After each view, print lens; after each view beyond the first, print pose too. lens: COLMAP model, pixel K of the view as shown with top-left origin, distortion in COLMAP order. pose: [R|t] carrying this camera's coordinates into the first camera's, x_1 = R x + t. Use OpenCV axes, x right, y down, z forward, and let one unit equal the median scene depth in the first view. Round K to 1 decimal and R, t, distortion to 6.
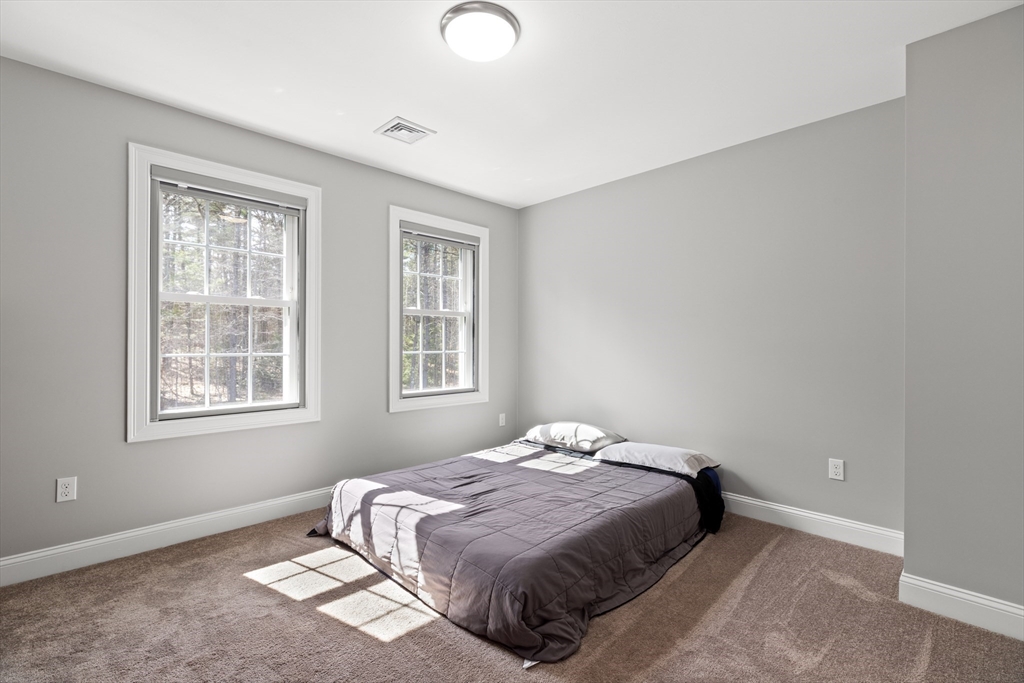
lens RADIAL K [[458.4, 0, 508.9], [0, 458.4, 342.7], [0, 0, 1]] dist [-0.003141, 0.000387]
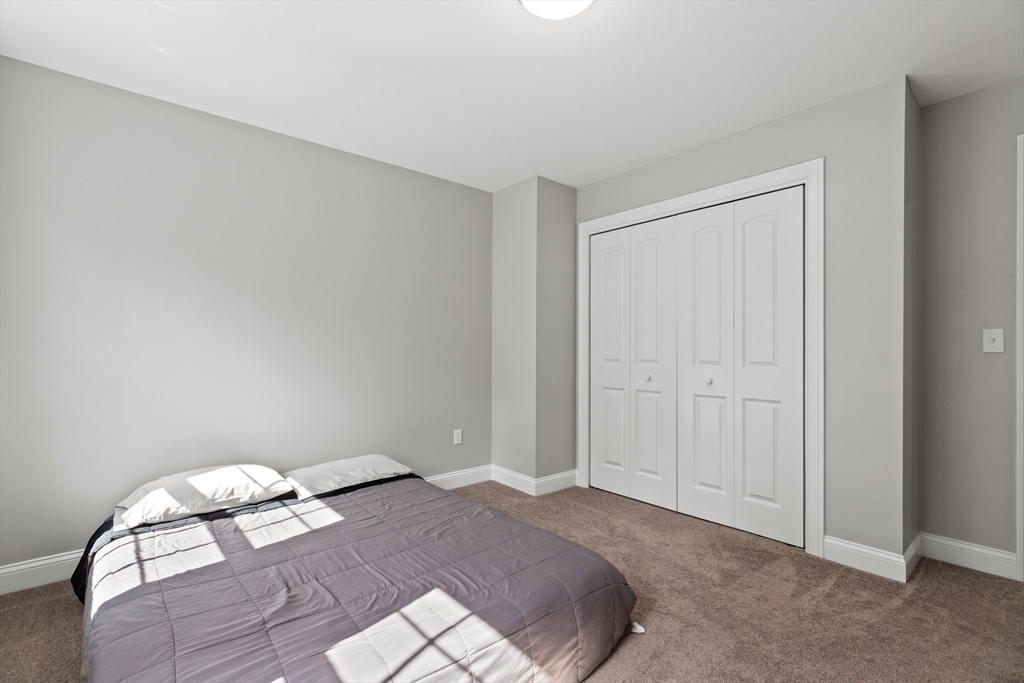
lens RADIAL K [[458.4, 0, 512.5], [0, 458.4, 346.9], [0, 0, 1]] dist [-0.003141, 0.000387]
pose [[0.064738, 0.000004, 0.997902, -0.597429], [-0.003852, 0.999993, 0.000246, 0.000768], [-0.997895, -0.003860, 0.064738, 0.665570]]
